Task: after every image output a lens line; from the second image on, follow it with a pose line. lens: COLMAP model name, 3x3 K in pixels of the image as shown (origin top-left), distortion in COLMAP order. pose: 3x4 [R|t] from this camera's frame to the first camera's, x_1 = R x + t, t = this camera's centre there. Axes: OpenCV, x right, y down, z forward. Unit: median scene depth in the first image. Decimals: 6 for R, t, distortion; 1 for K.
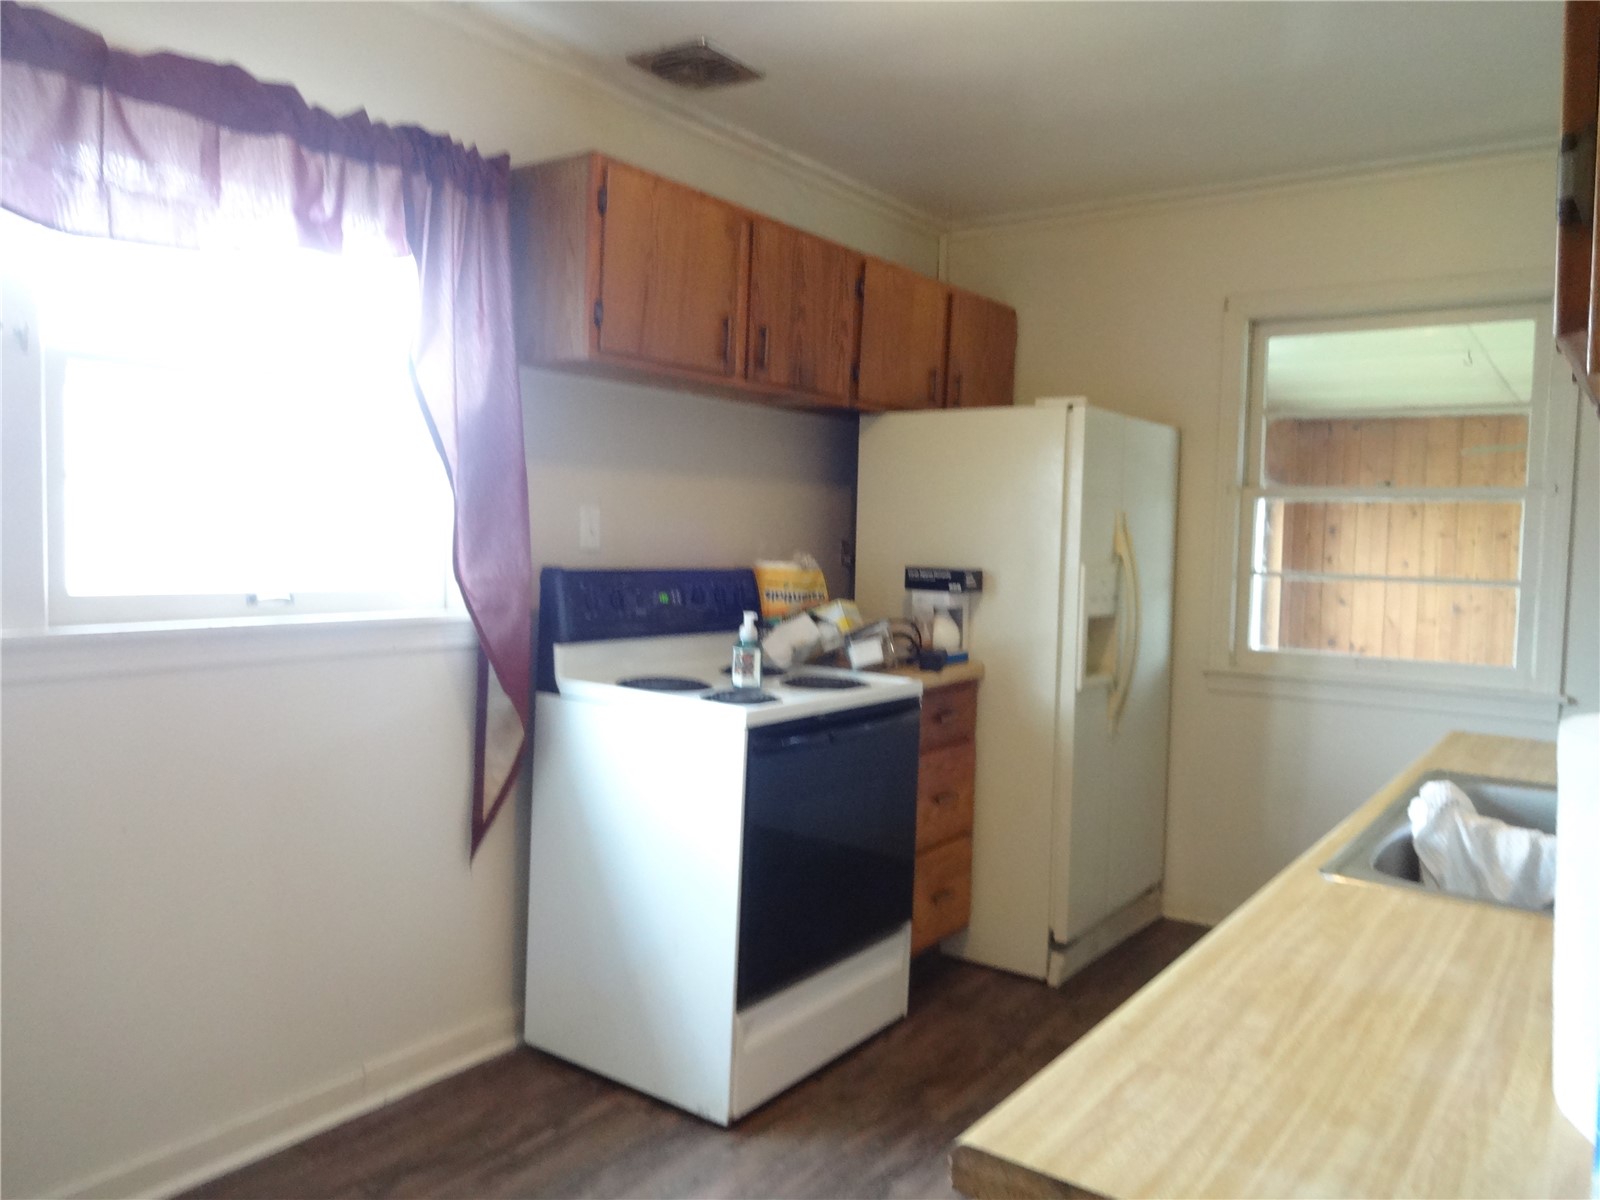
lens RADIAL K [[1183.0, 0, 805.1], [0, 1183.0, 591.8], [0, 0, 1]] dist [-0.000671, -0.009088]
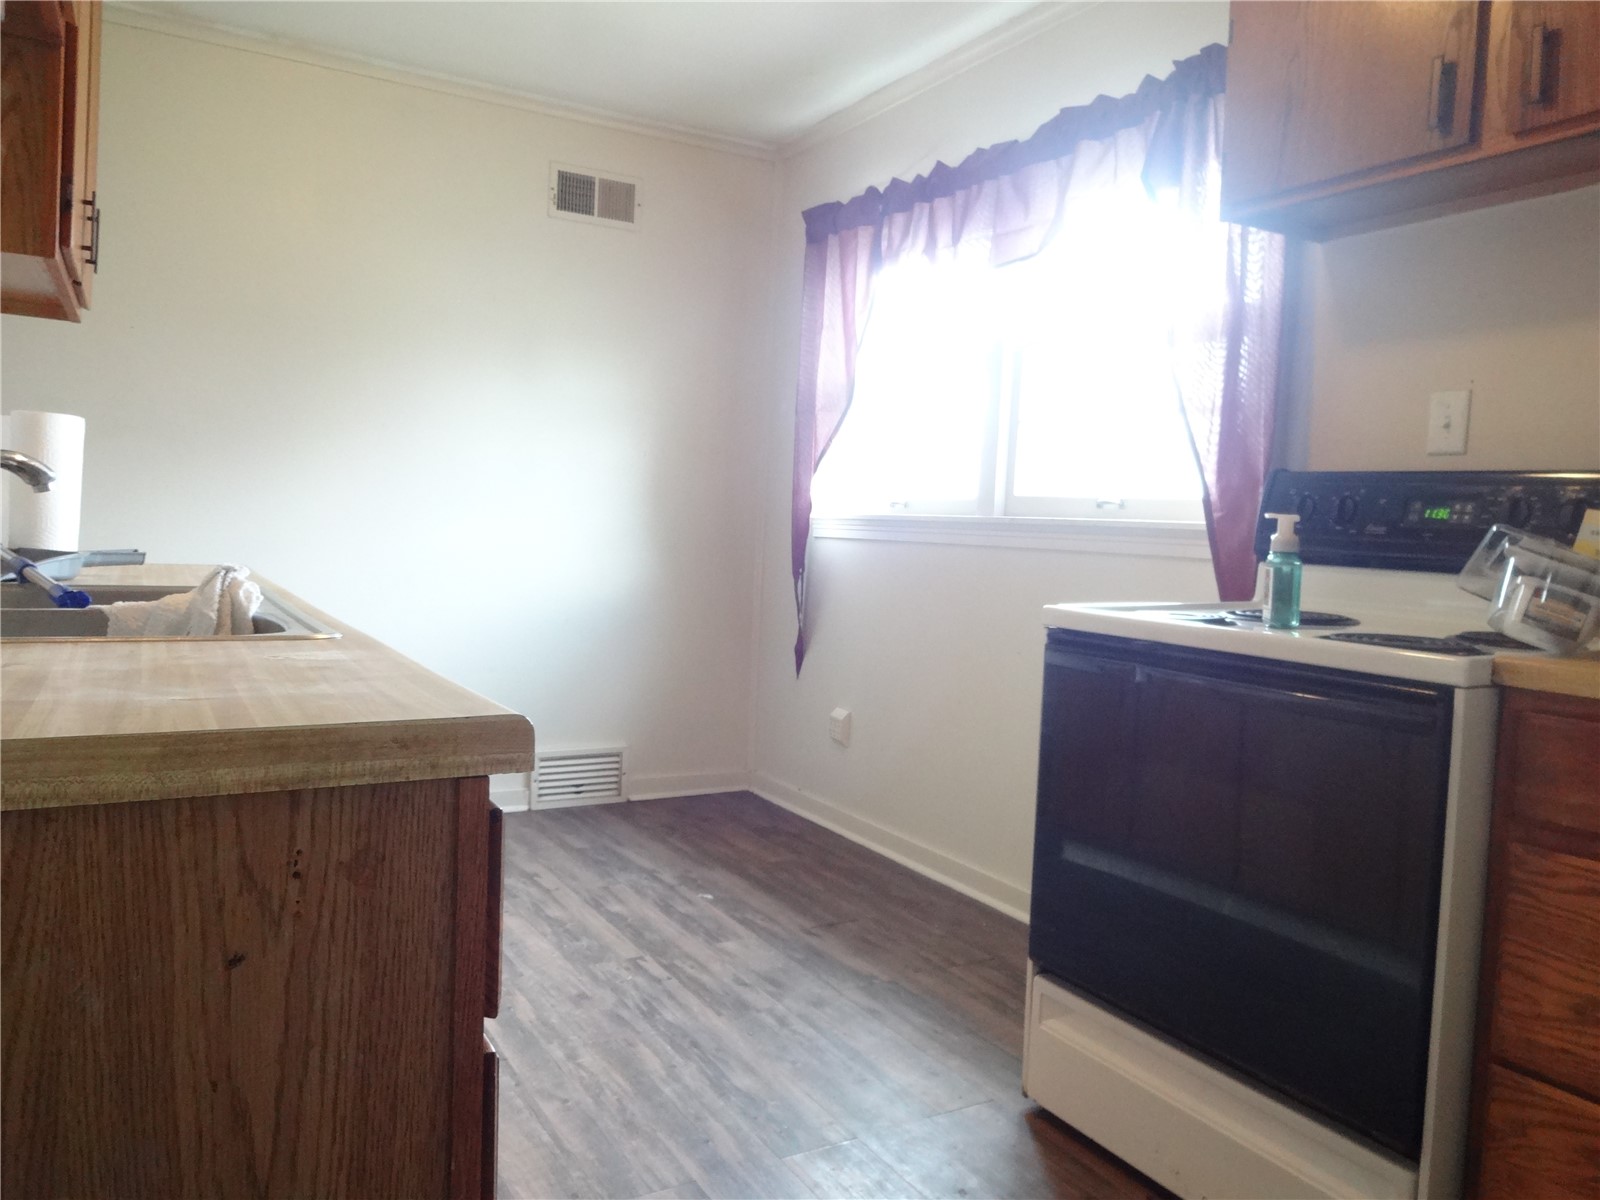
lens RADIAL K [[1183.0, 0, 805.1], [0, 1183.0, 591.8], [0, 0, 1]] dist [-0.000671, -0.009088]
pose [[-0.414091, 0.004189, -0.910226, 0.778997], [-0.098384, 0.993925, 0.049332, 0.064235], [0.904903, 0.109979, -0.411163, 1.171052]]
